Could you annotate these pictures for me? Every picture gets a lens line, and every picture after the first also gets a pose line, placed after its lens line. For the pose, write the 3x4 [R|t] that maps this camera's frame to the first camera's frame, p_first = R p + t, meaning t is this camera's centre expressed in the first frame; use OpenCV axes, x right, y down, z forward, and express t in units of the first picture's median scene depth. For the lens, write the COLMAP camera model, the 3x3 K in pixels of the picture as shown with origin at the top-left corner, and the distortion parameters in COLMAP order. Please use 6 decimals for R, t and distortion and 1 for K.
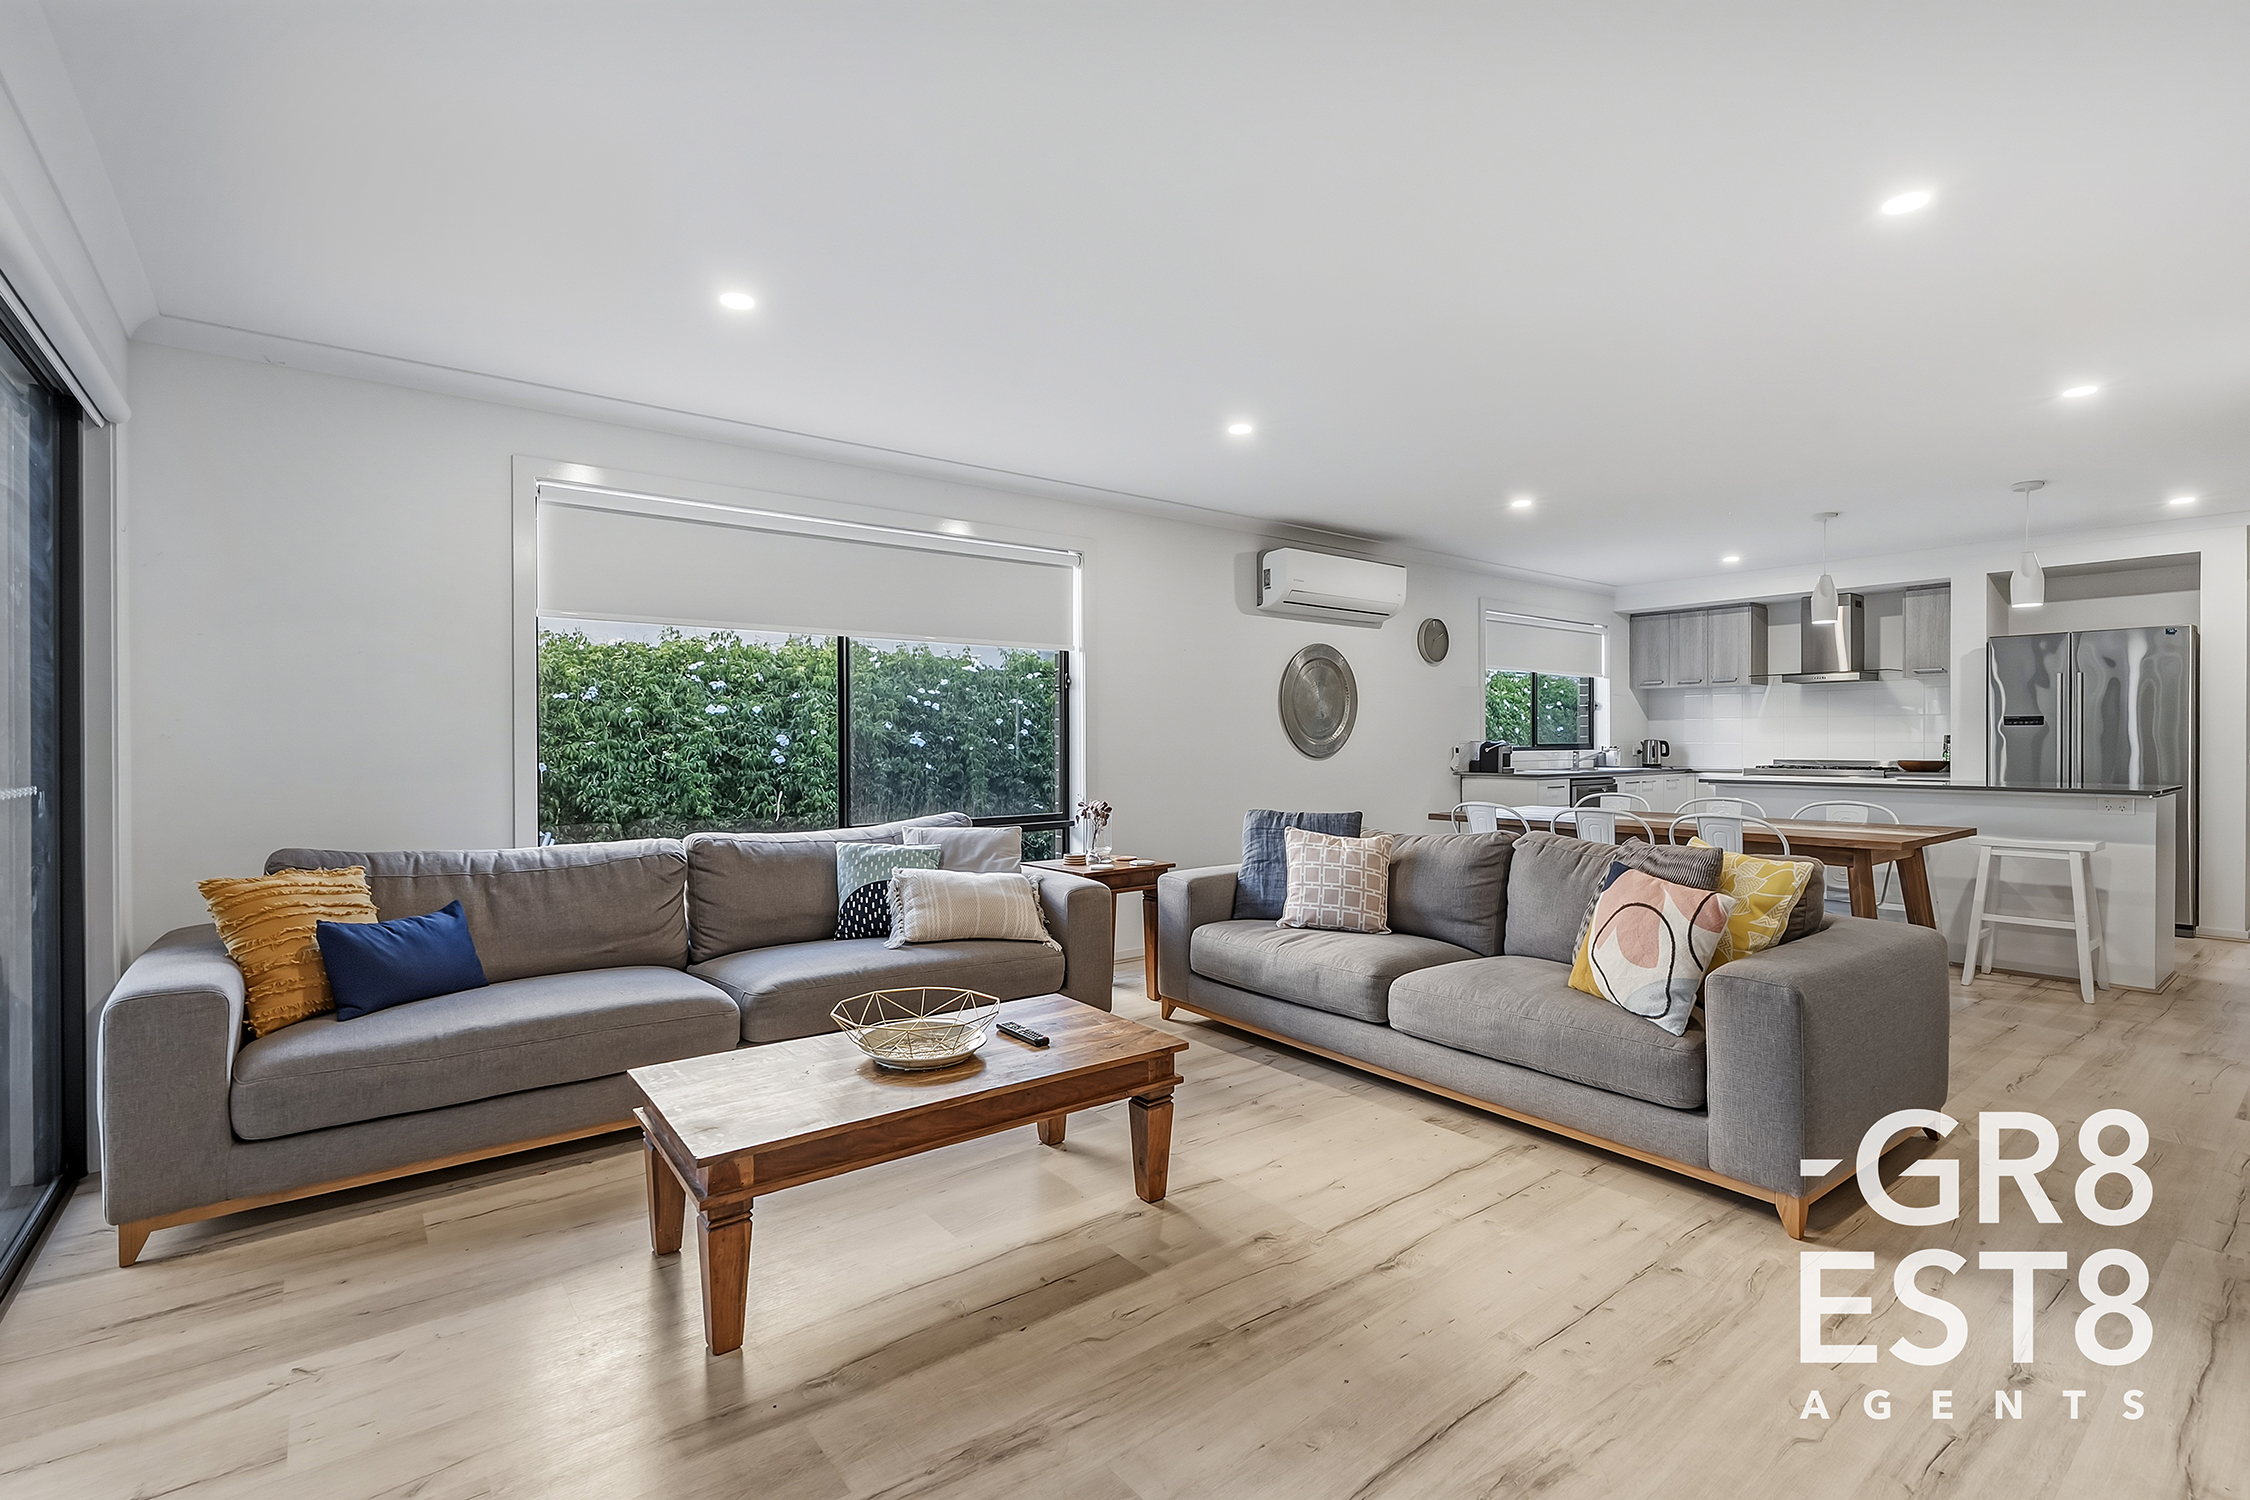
lens RADIAL K [[1027.2, 0, 1113.9], [0, 1027.2, 740.6], [0, 0, 1]] dist [-0.003687, 0.001423]
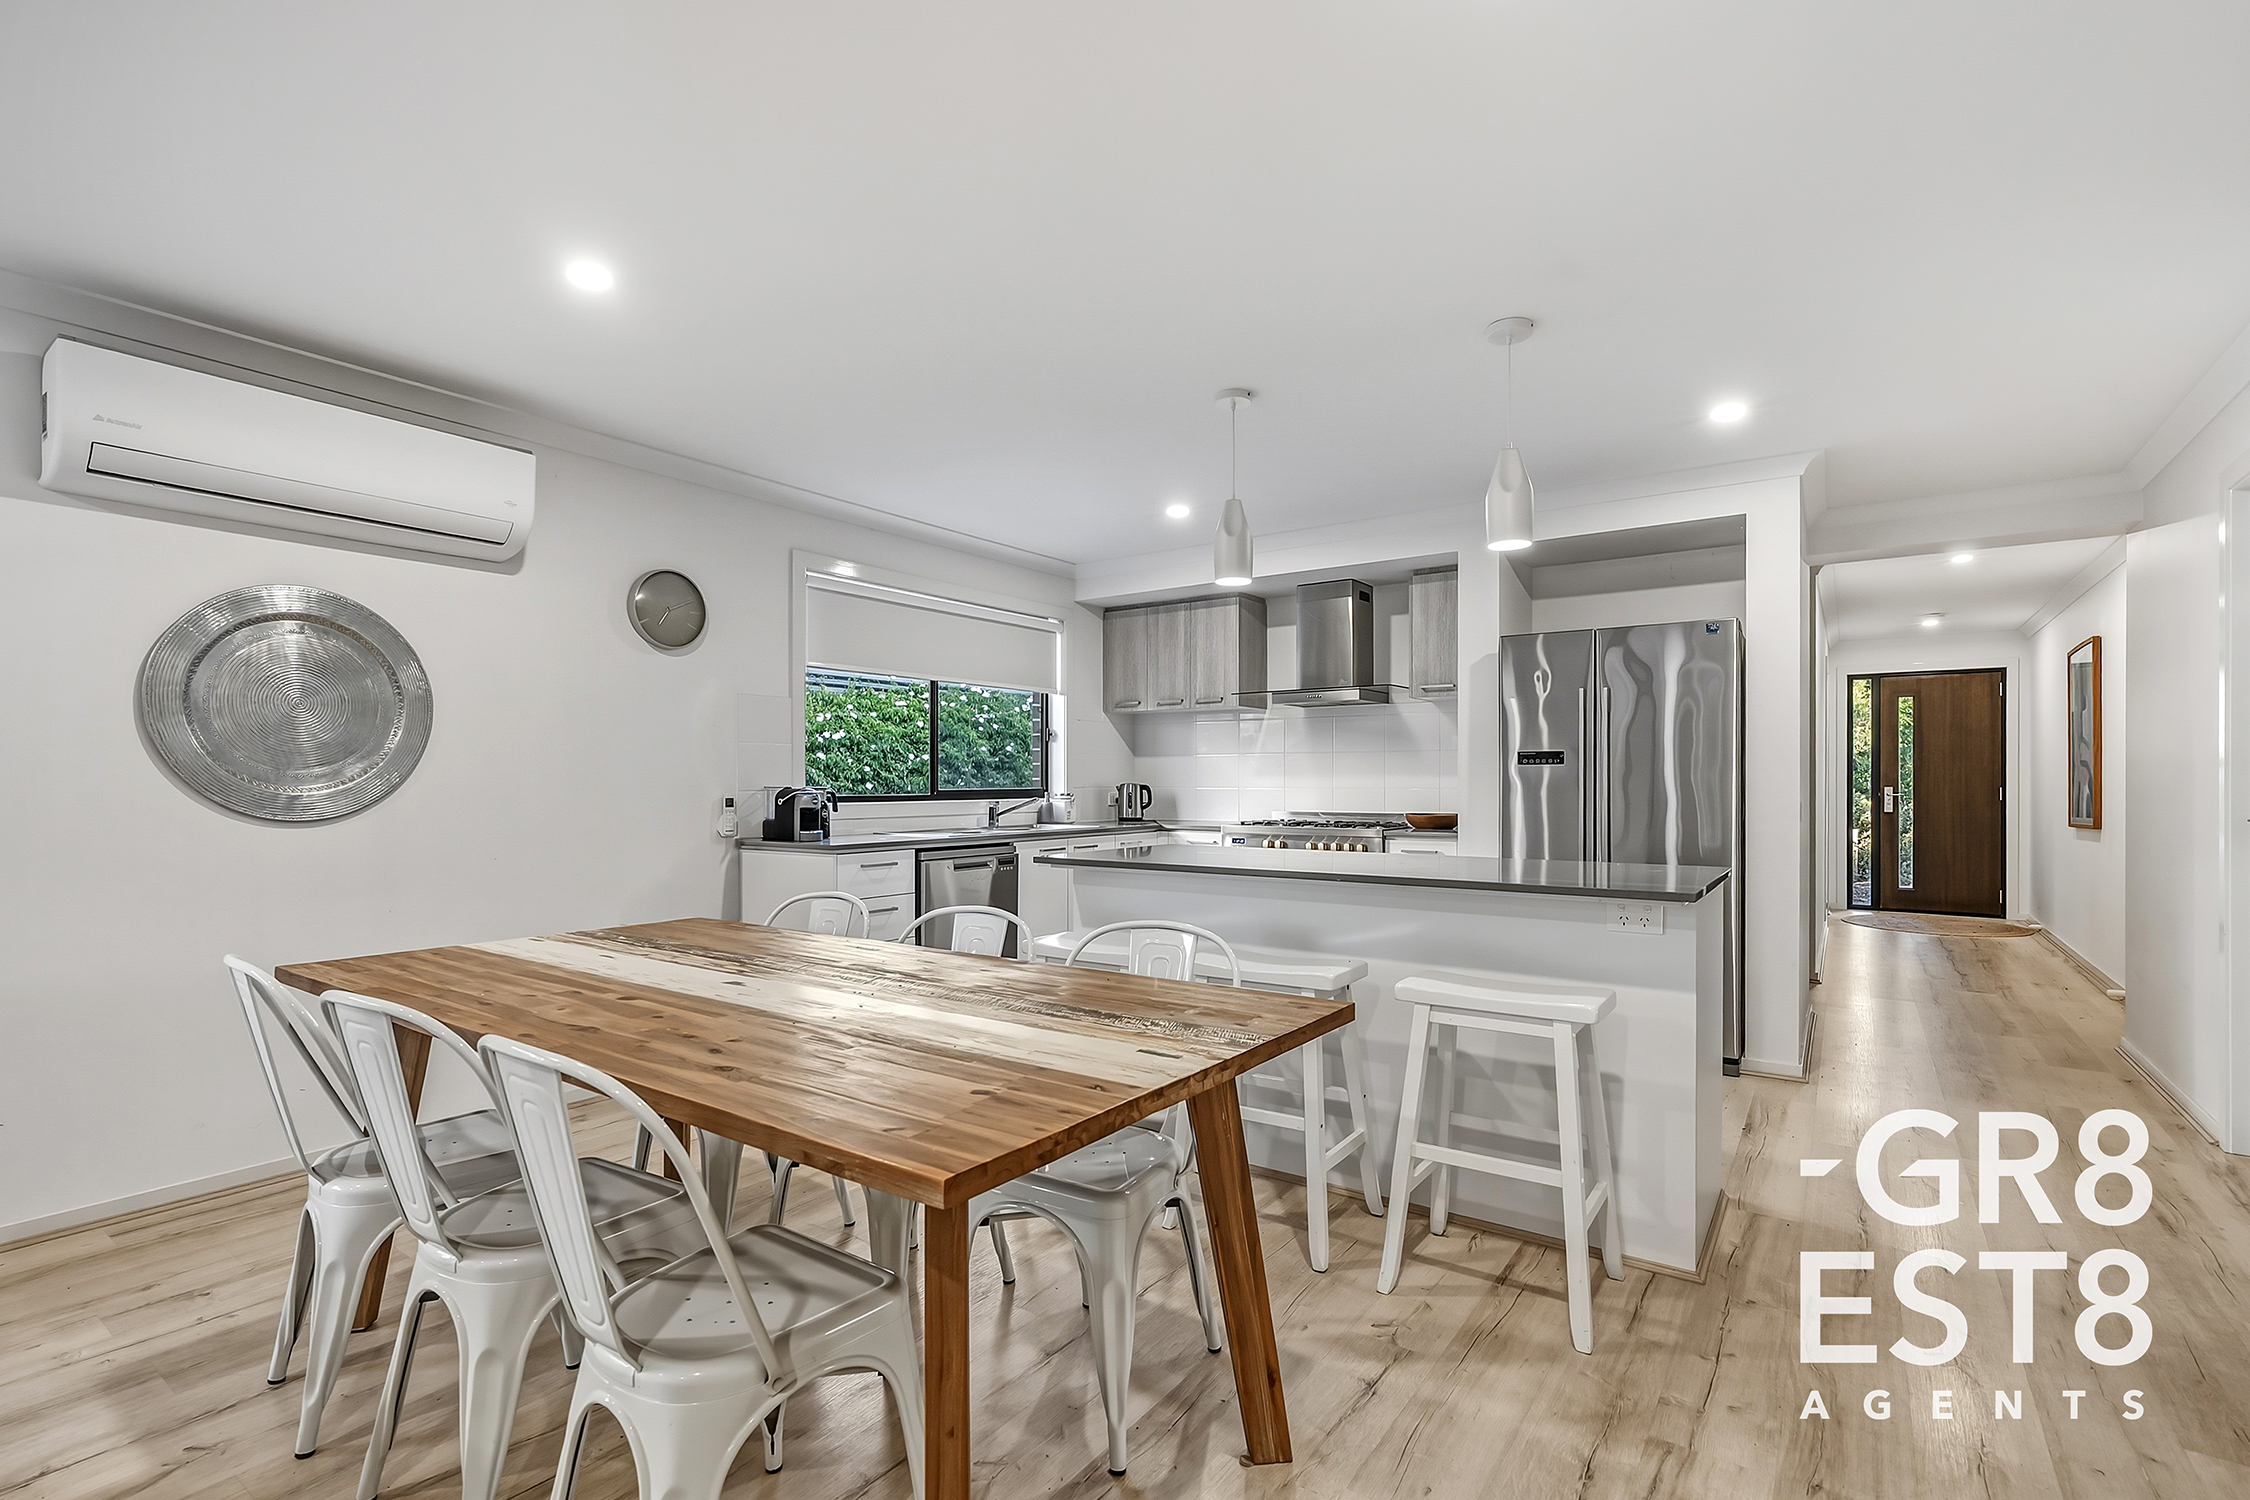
lens RADIAL K [[1027.2, 0, 1136.1], [0, 1027.2, 773.3], [0, 0, 1]] dist [-0.003687, 0.001423]
pose [[0.957519, 0.004883, 0.288327, 0.472522], [-0.002984, 0.999971, -0.007025, -0.004785], [-0.288353, 0.005866, 0.957506, 0.462692]]
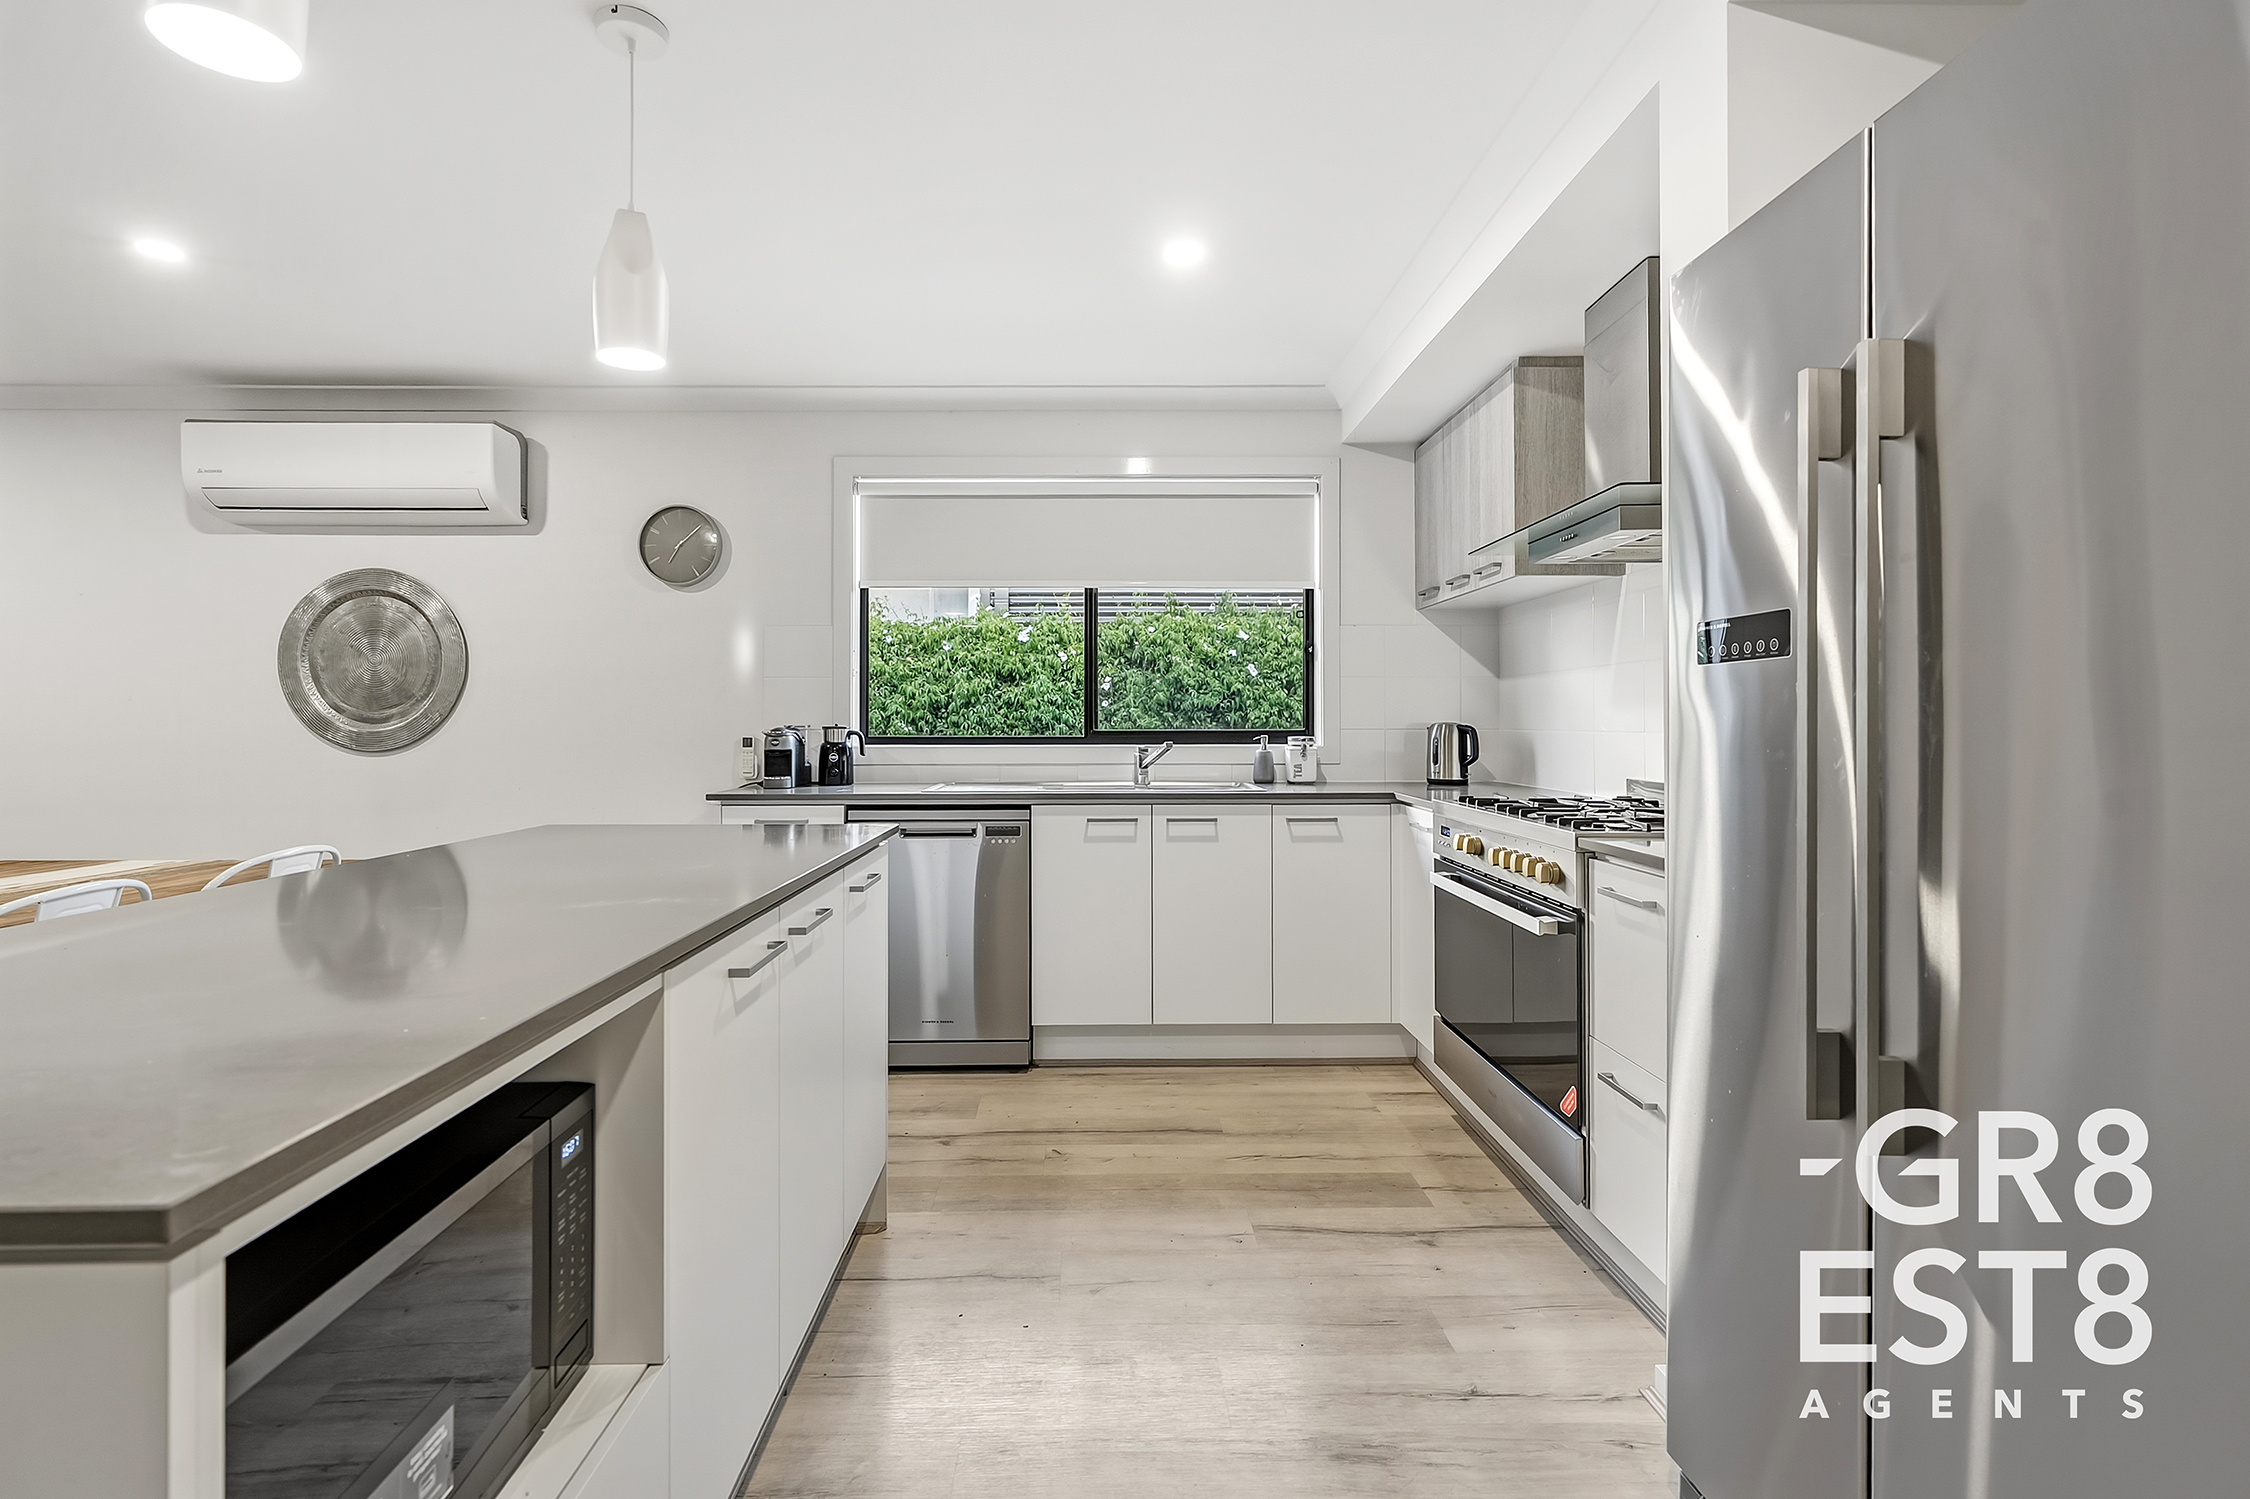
lens RADIAL K [[1027.2, 0, 1118.7], [0, 1027.2, 752.0], [0, 0, 1]] dist [-0.003687, 0.001423]
pose [[0.794791, 0.023675, -0.606422, 1.002998], [0.001136, 0.999179, 0.040497, -0.009232], [0.606883, -0.032876, 0.794111, 0.839534]]
